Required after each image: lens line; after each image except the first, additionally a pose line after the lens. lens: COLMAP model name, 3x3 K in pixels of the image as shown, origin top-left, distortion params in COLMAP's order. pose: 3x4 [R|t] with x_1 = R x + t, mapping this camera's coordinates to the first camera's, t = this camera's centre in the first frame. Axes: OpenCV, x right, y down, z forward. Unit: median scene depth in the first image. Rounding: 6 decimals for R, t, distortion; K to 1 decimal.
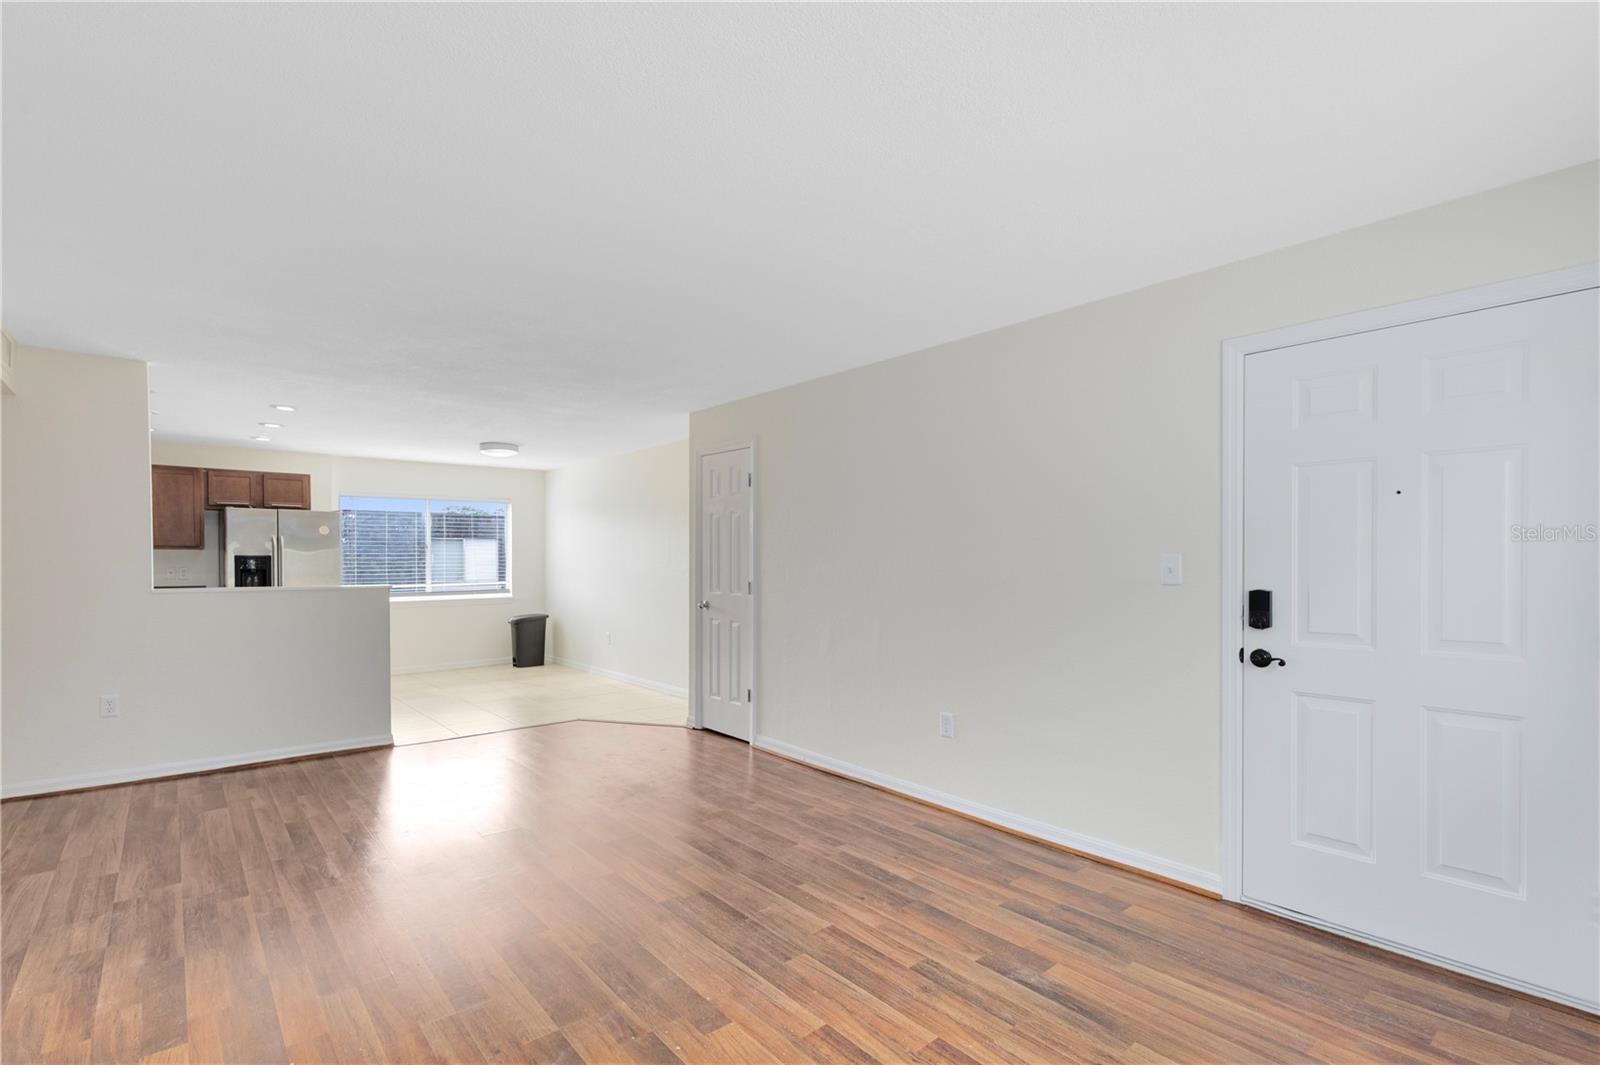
lens RADIAL K [[744.7, 0, 806.2], [0, 744.7, 567.0], [0, 0, 1]] dist [0.002563, 0.000688]
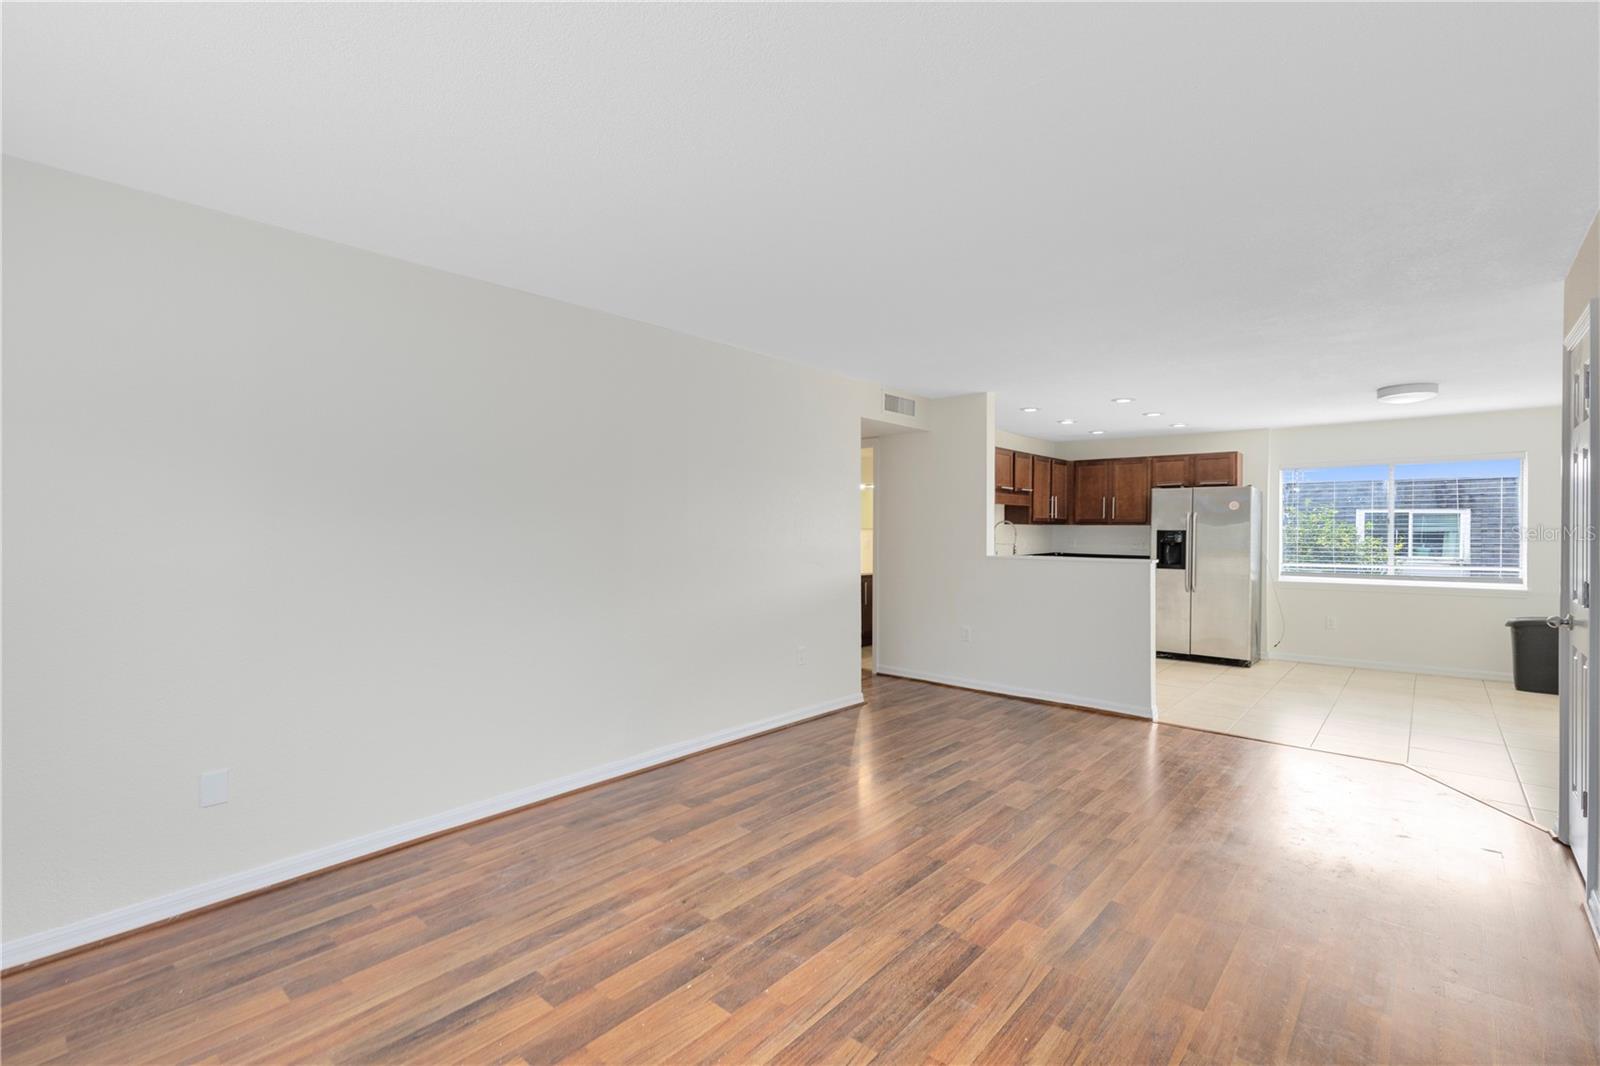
lens RADIAL K [[731.3, 0, 800.3], [0, 731.3, 519.2], [0, 0, 1]] dist [0.005519, -0.000274]
pose [[0.142300, -0.010959, -0.989763, 0.343910], [-0.018712, 0.999730, -0.013759, -0.008339], [0.989647, 0.020478, 0.142057, 0.374525]]
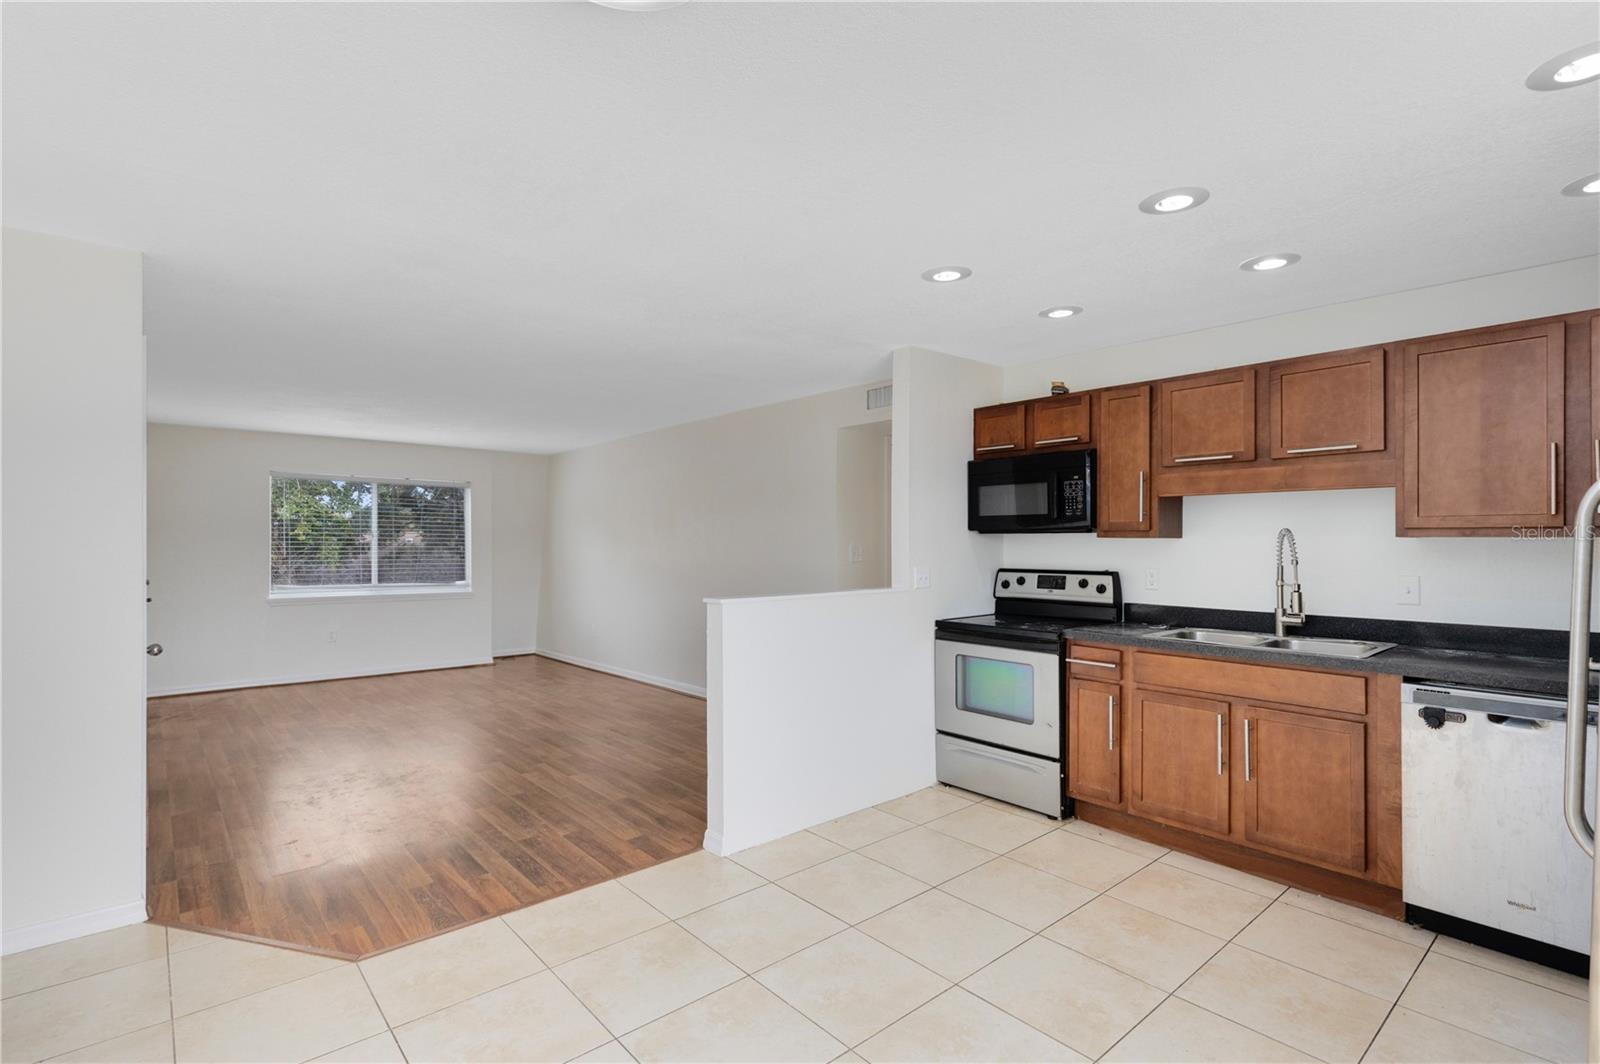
lens RADIAL K [[758.1, 0, 805.1], [0, 758.1, 537.4], [0, 0, 1]] dist [-0.000004, -0.000035]
pose [[-0.999996, 0.000328, -0.002828, -0.620181], [0.000308, 0.999974, 0.007201, -0.031549], [0.002830, 0.007200, -0.999970, 1.600070]]
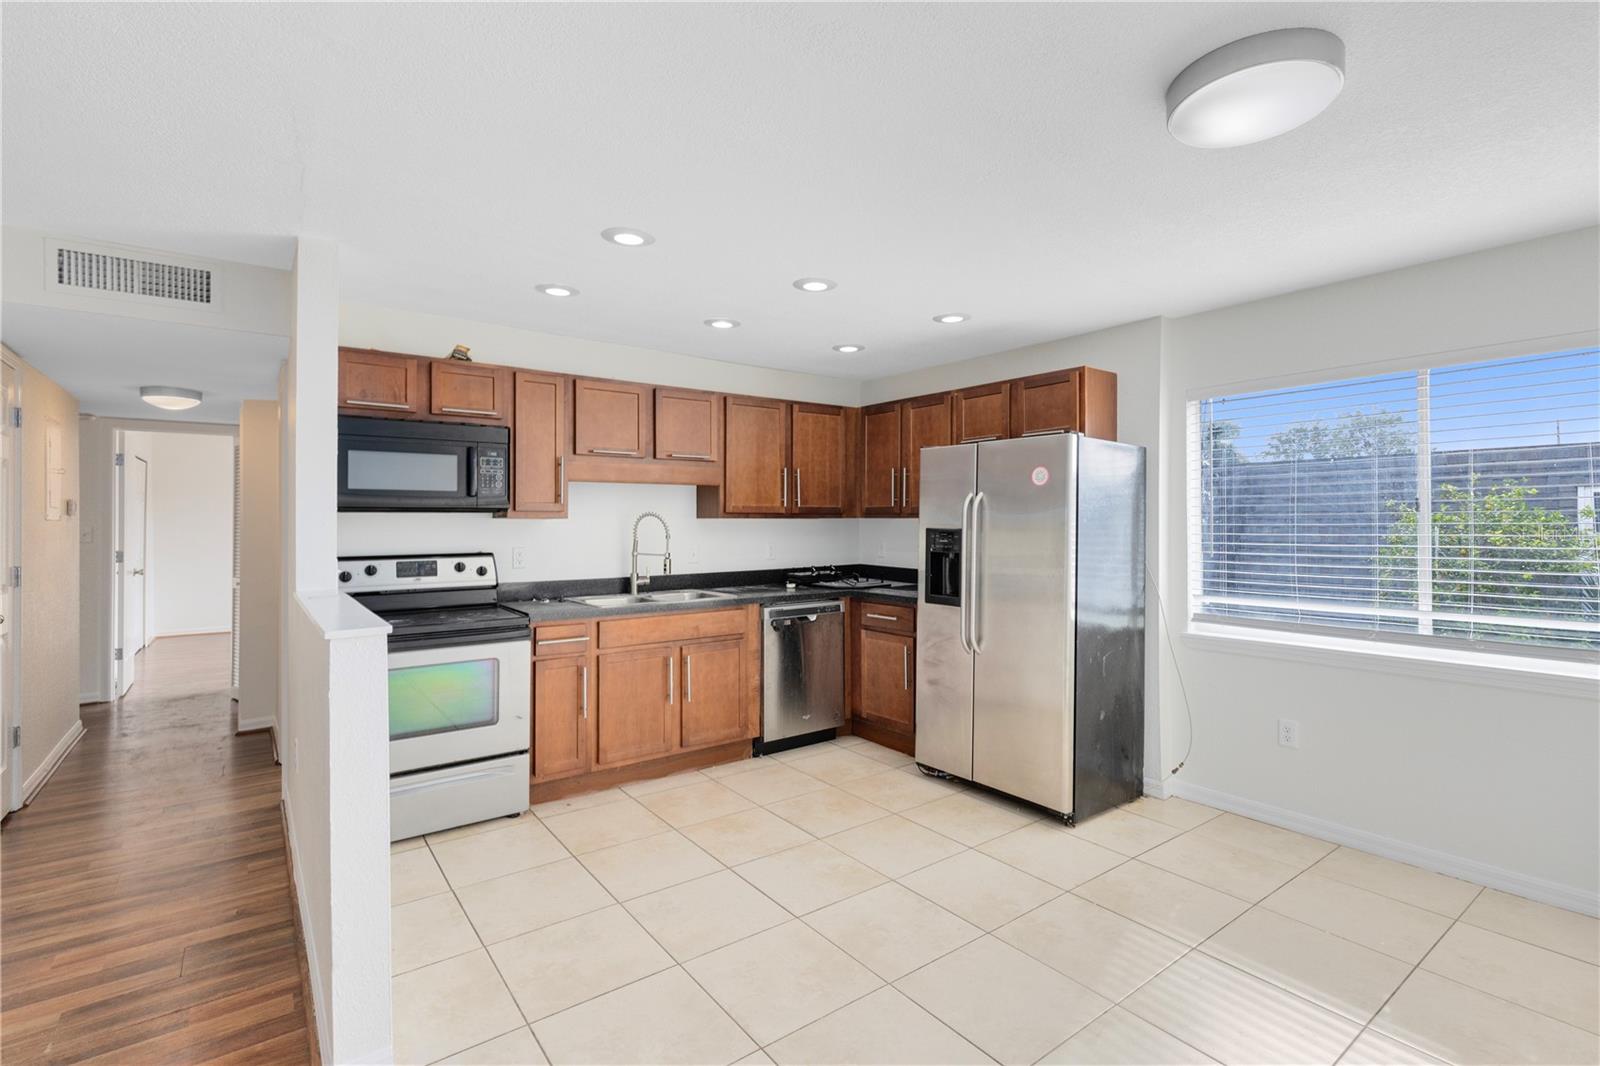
lens RADIAL K [[731.3, 0, 800.3], [0, 731.3, 519.2], [0, 0, 1]] dist [0.005519, -0.000274]
pose [[-0.072770, -0.000580, -0.997349, -0.233680], [-0.010246, 0.999947, 0.000166, -0.027720], [0.997296, 0.010230, -0.072772, 1.193850]]
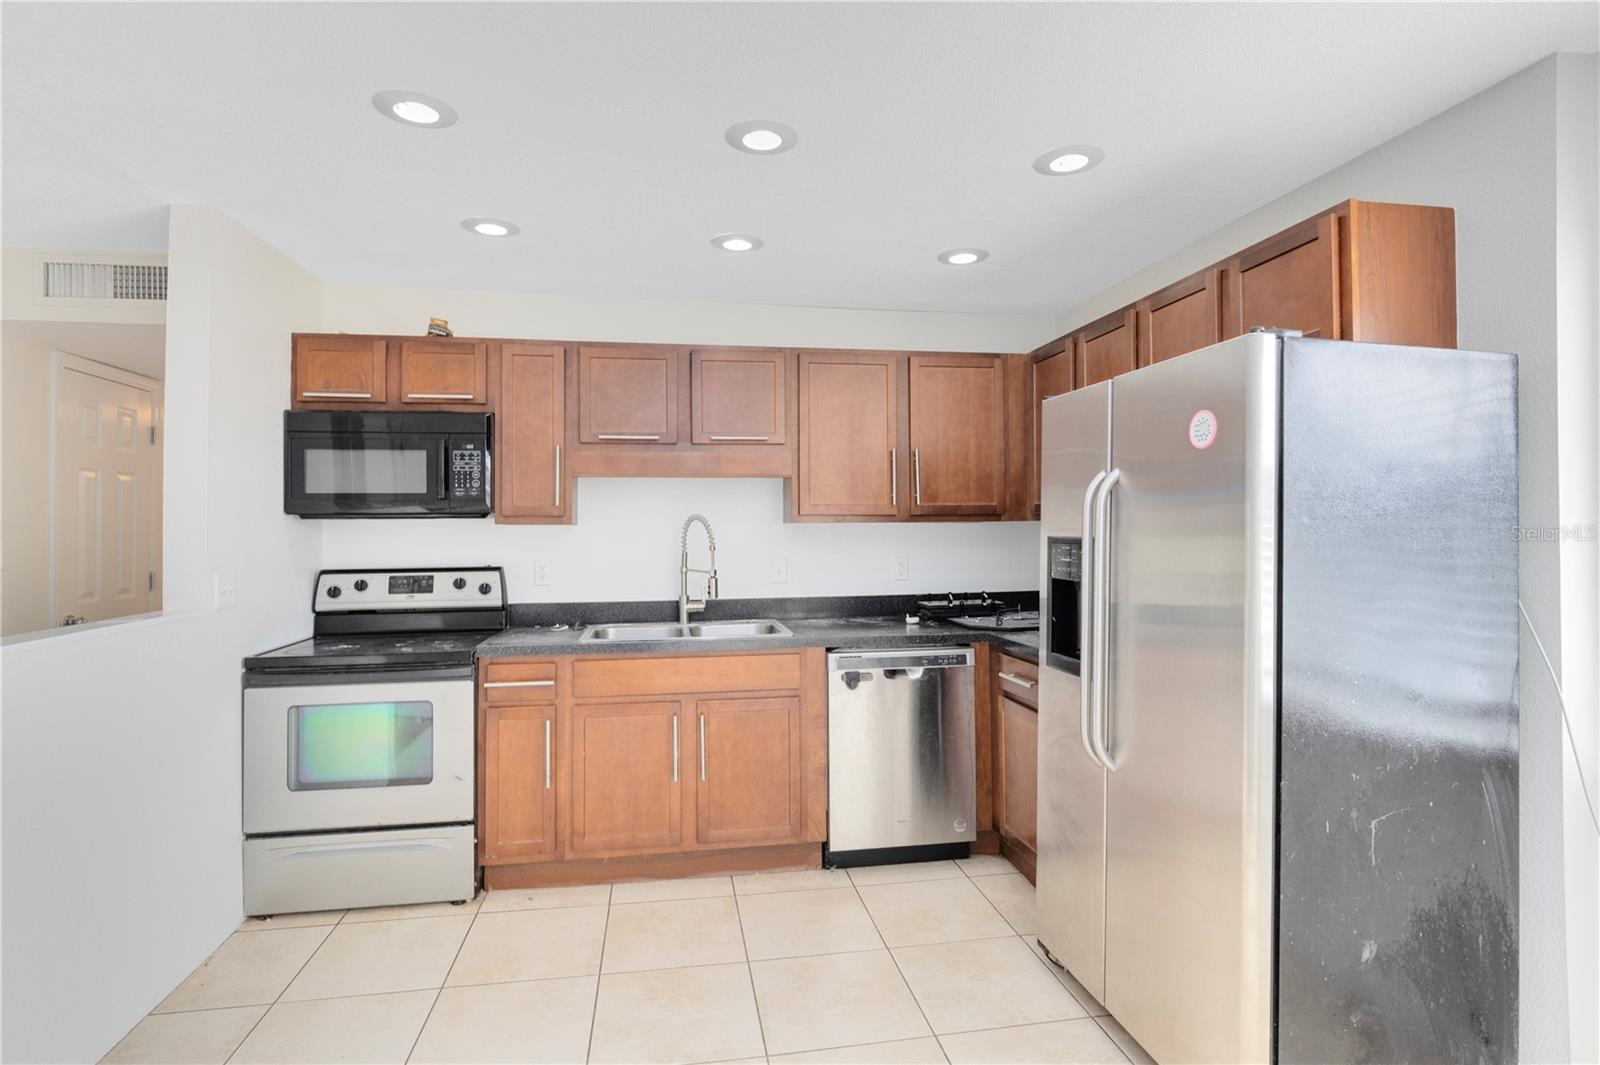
lens RADIAL K [[794.7, 0, 793.5], [0, 794.7, 513.5], [0, 0, 1]] dist [0.000216, -0.000134]
pose [[-0.523164, -0.011574, -0.852153, -0.503584], [-0.001773, 0.999920, -0.012493, -0.027231], [0.852230, -0.005025, -0.523143, 1.383461]]
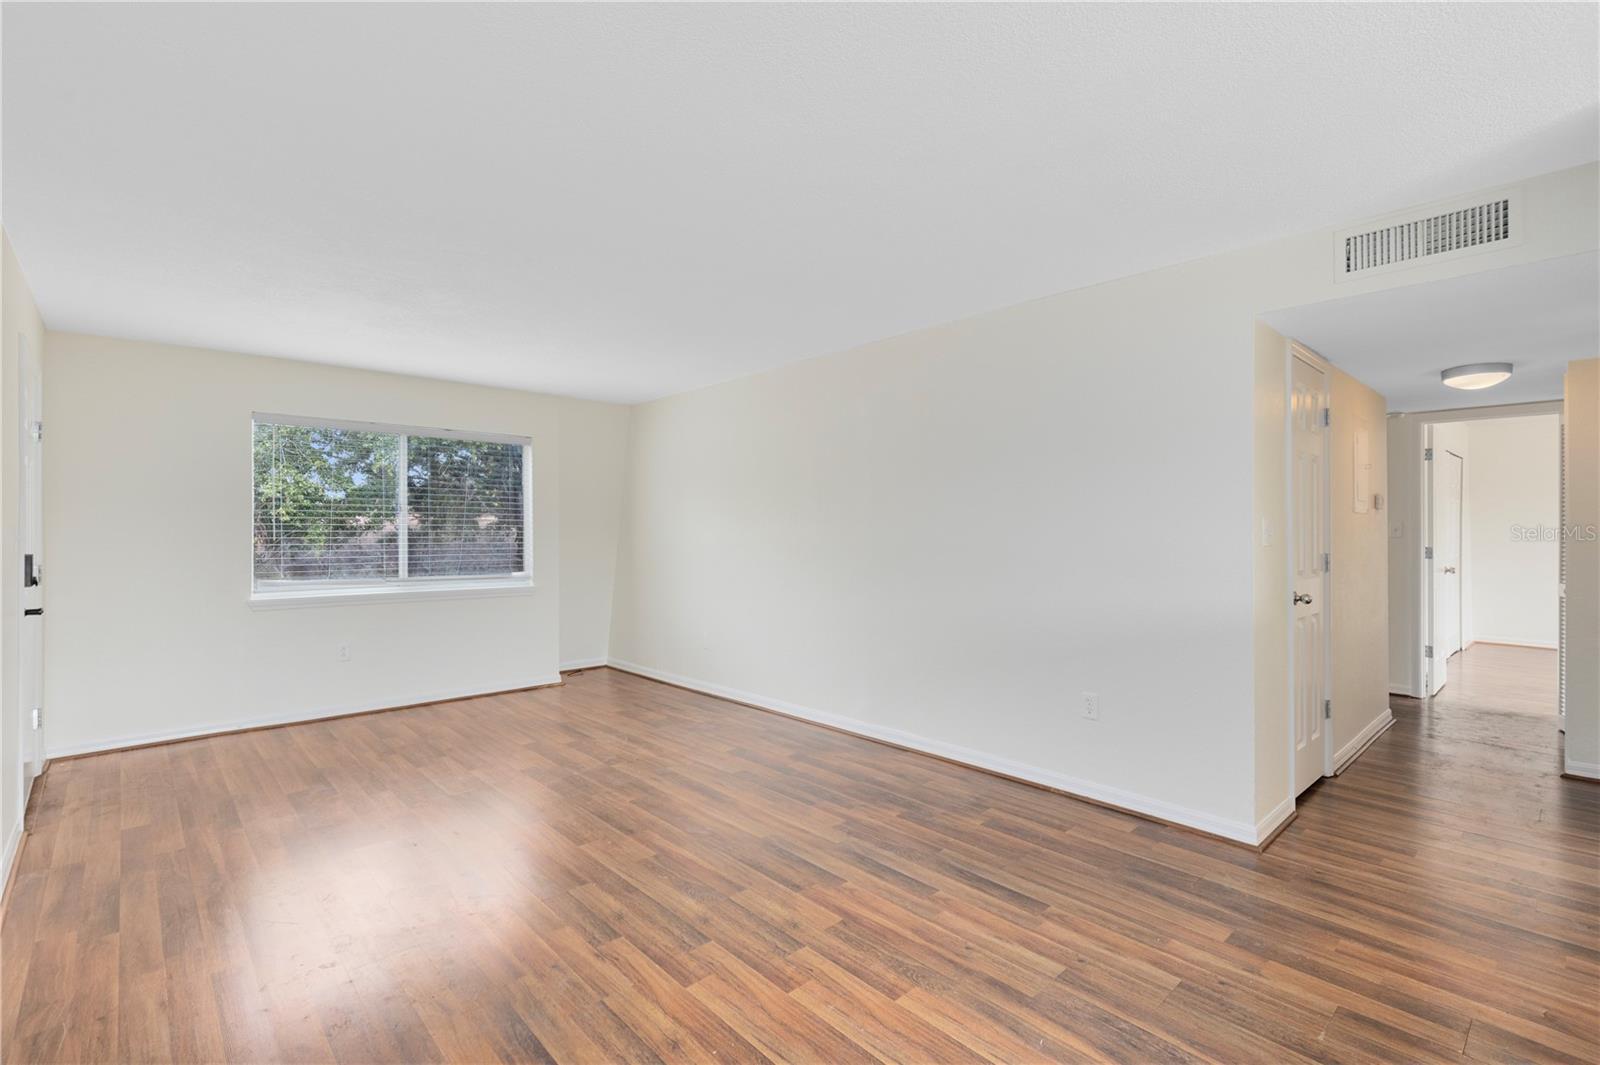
lens RADIAL K [[731.3, 0, 800.3], [0, 731.3, 518.7], [0, 0, 1]] dist [0.005519, -0.000274]
pose [[-0.999580, 0.000477, -0.028966, -0.304473], [0.000358, 0.999992, 0.004107, -0.015182], [0.028968, 0.004095, -0.999572, 1.148879]]
